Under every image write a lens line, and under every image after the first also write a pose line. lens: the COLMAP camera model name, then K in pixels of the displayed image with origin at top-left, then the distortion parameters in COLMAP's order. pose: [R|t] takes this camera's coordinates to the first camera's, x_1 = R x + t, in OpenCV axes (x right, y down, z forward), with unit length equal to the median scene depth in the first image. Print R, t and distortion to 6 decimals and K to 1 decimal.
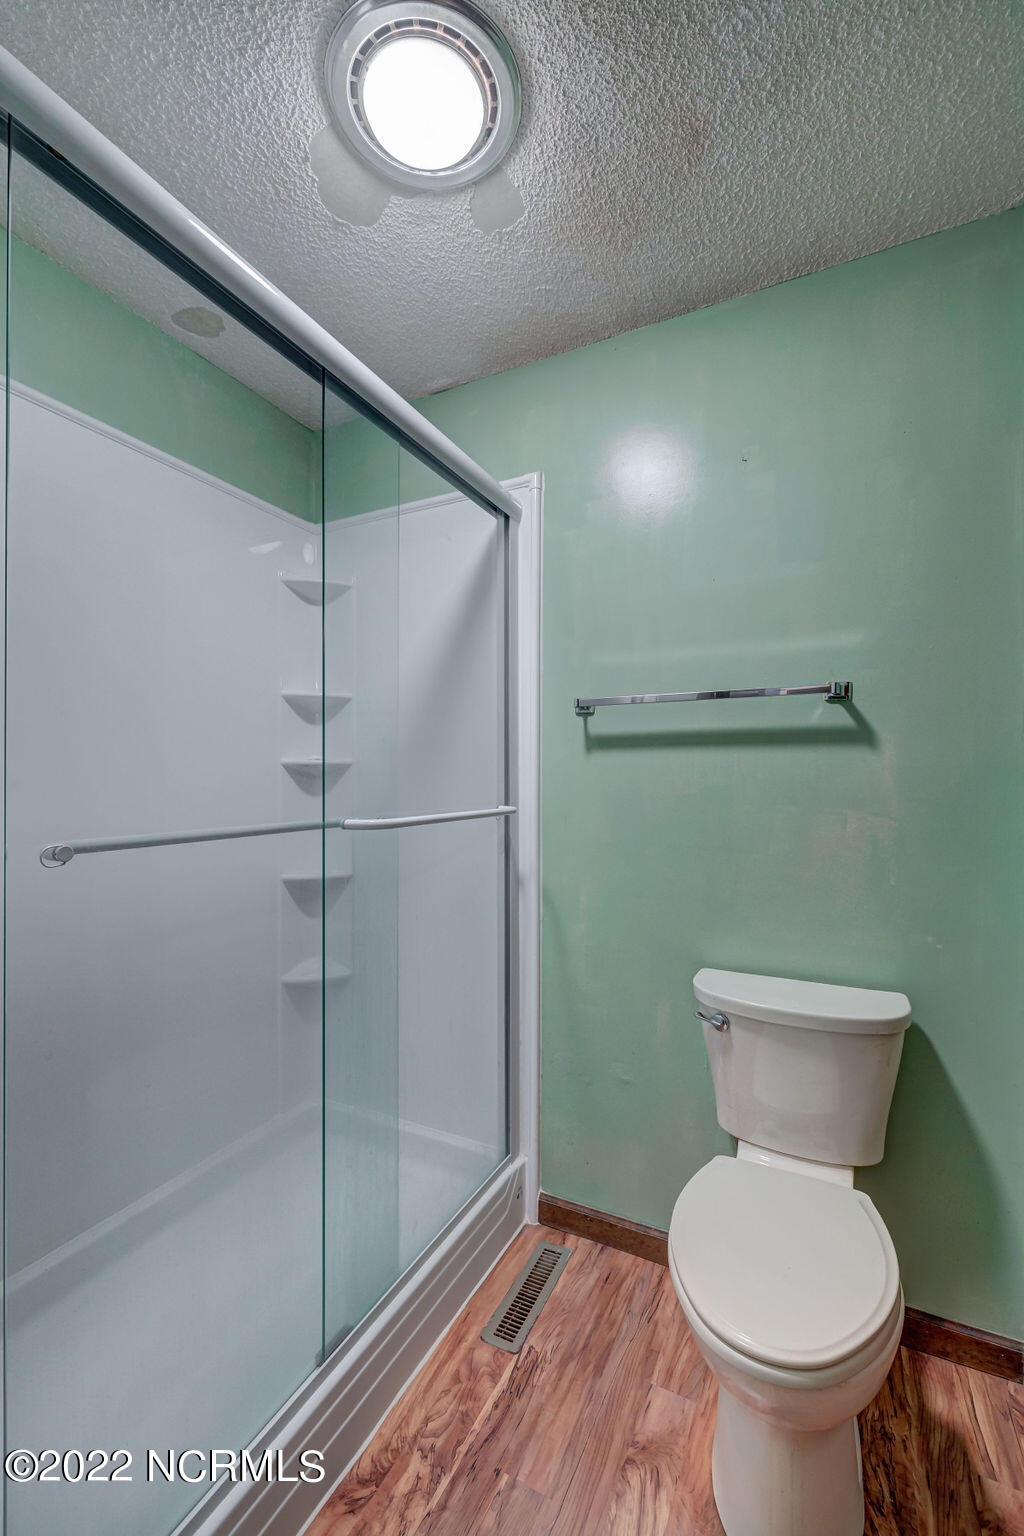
lens RADIAL K [[654.1, 0, 493.0], [0, 654.1, 764.1], [0, 0, 1]] dist [-0.008954, -0.000475]
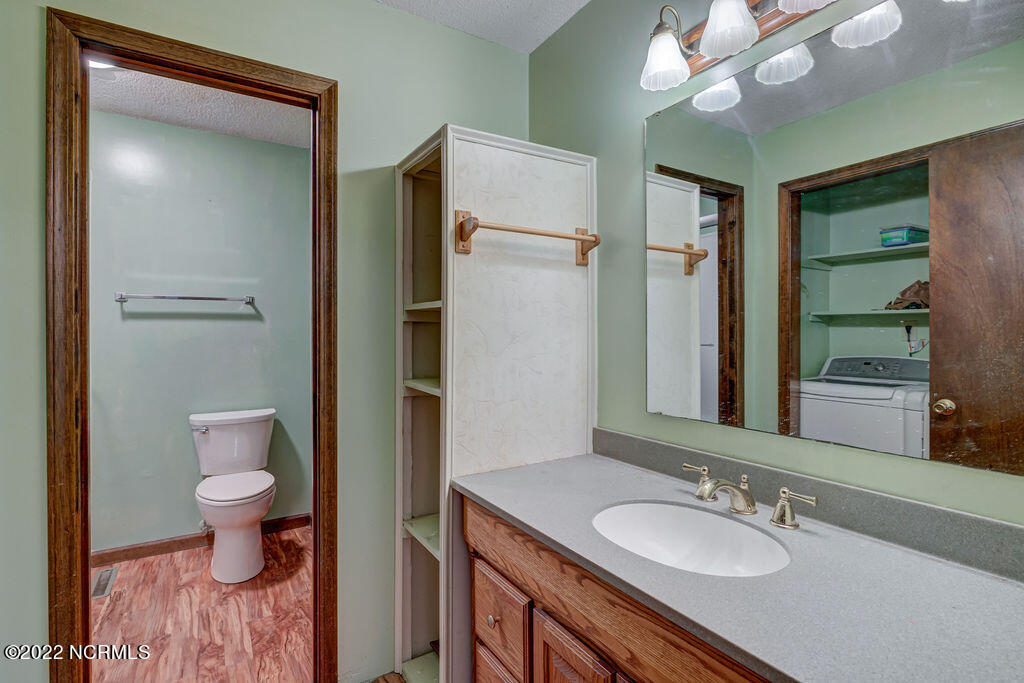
lens RADIAL K [[501.5, 0, 520.6], [0, 501.5, 336.4], [0, 0, 1]] dist [-0.003165, -0.000007]
pose [[0.501199, -0.001934, 0.865330, -0.694462], [-0.000302, 0.999997, 0.002410, 0.032206], [-0.865332, -0.001469, 0.501197, -0.999037]]
